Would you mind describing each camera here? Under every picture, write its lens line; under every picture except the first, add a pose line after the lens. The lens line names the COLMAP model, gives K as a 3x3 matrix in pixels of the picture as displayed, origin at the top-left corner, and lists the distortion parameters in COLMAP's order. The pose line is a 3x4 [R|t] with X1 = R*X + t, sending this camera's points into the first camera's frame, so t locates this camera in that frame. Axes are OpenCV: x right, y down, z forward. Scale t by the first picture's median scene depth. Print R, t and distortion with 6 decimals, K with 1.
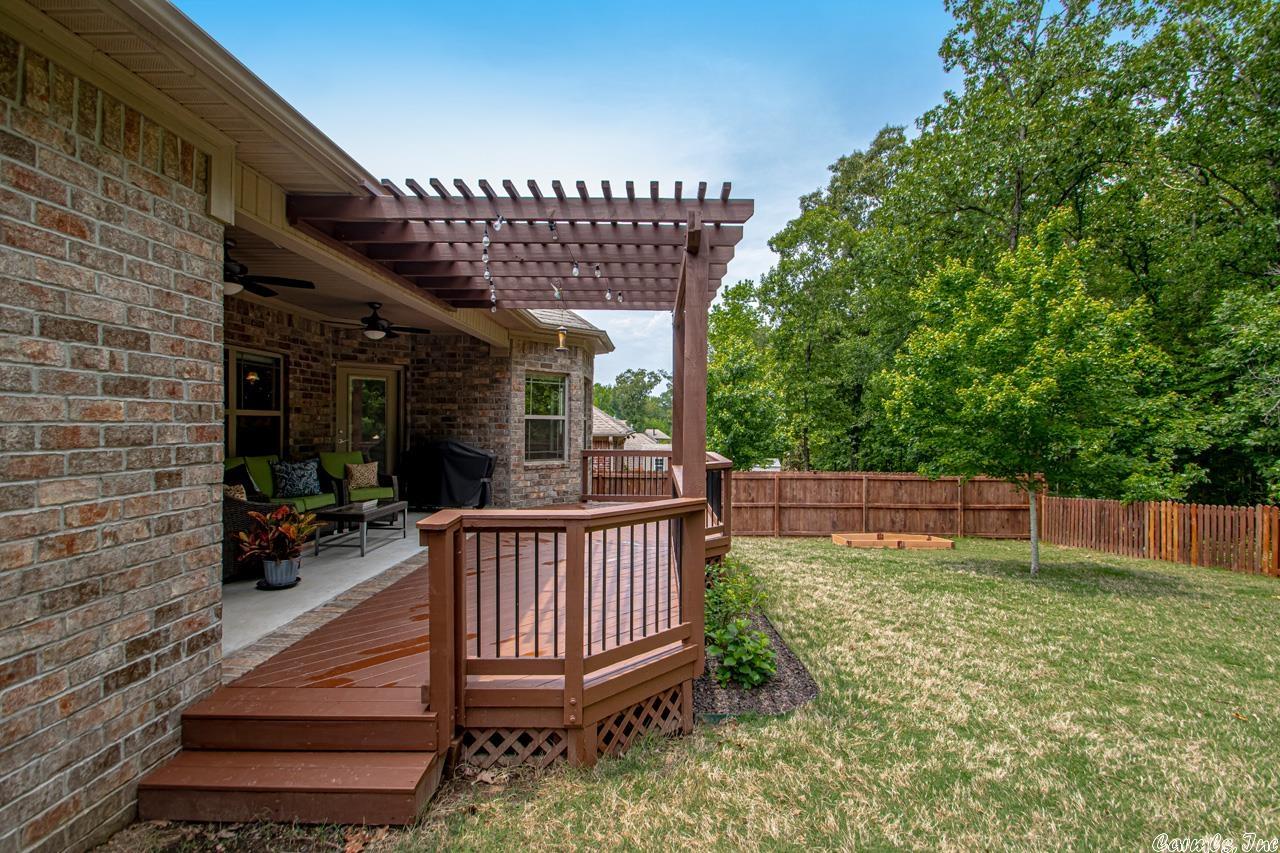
lens RADIAL K [[588.9, 0, 640.0], [0, 588.9, 426.5], [0, 0, 1]] dist [0.015156, -0.015478]
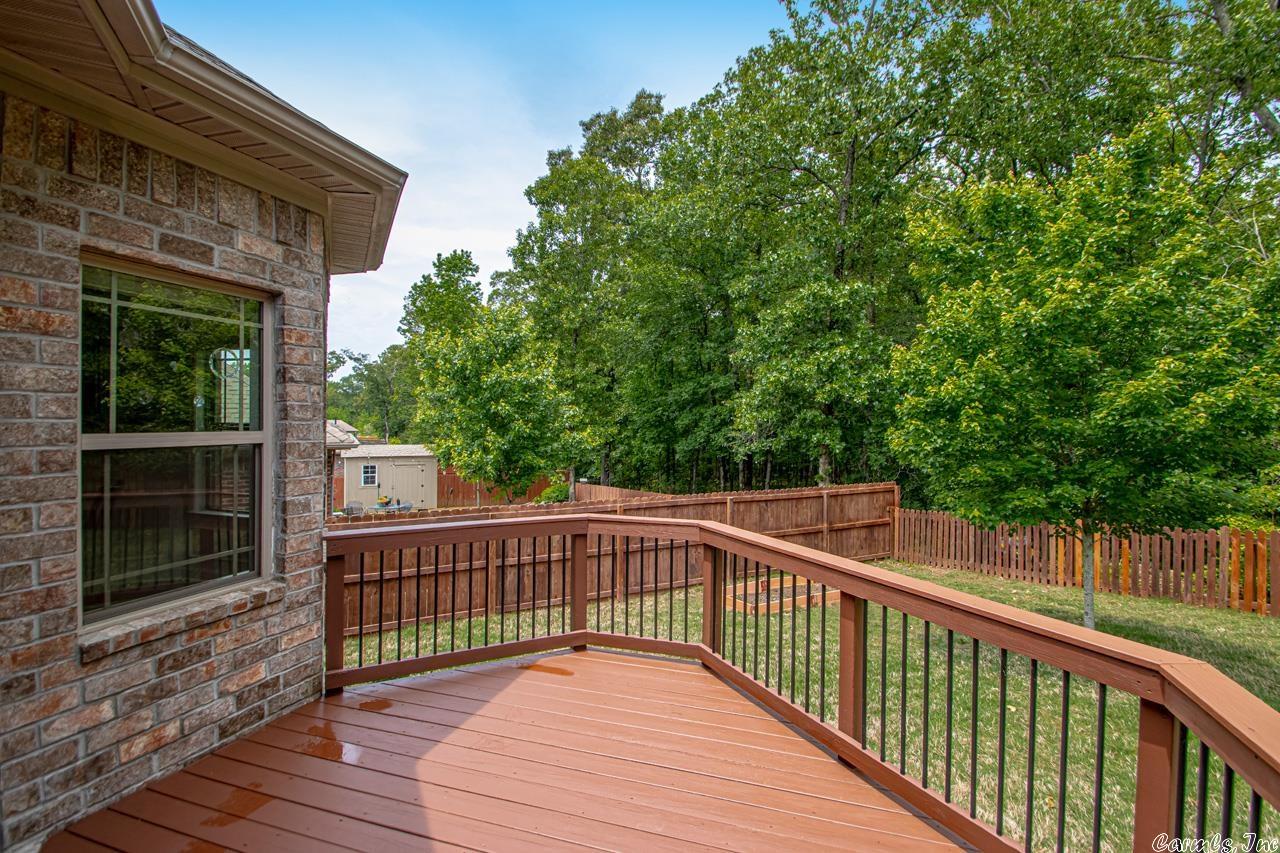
lens RADIAL K [[588.9, 0, 640.0], [0, 588.9, 426.5], [0, 0, 1]] dist [0.015156, -0.015478]
pose [[0.873513, -0.007158, 0.486749, -0.107386], [-0.001900, 0.999834, 0.018113, -0.026682], [-0.486797, -0.016746, 0.873354, 0.648010]]
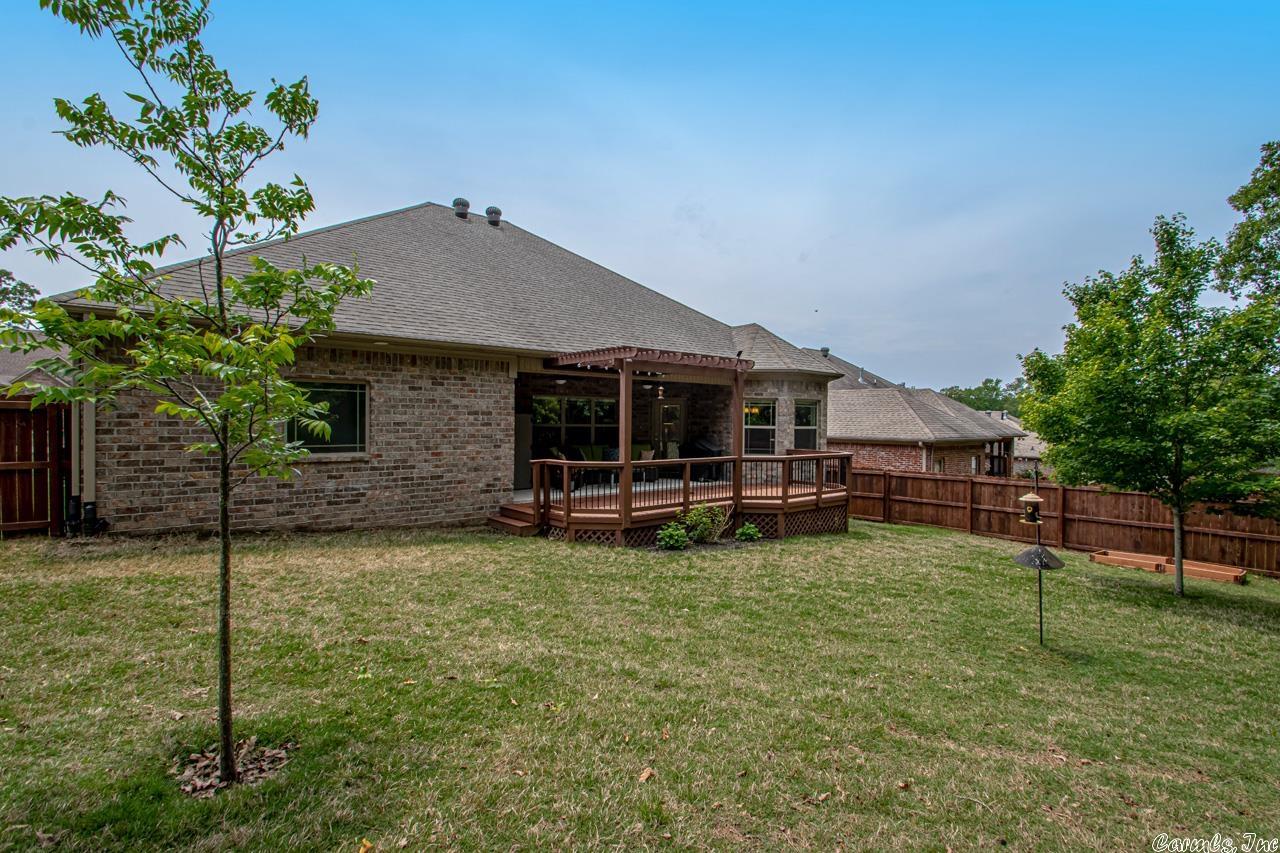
lens RADIAL K [[567.3, 0, 640.0], [0, 567.3, 426.5], [0, 0, 1]] dist [0.000565, -0.000280]
pose [[0.661615, 0.003863, -0.749834, 0.744449], [-0.006734, 0.999977, -0.000790, -0.013772], [0.749813, 0.005572, 0.661626, -0.225808]]
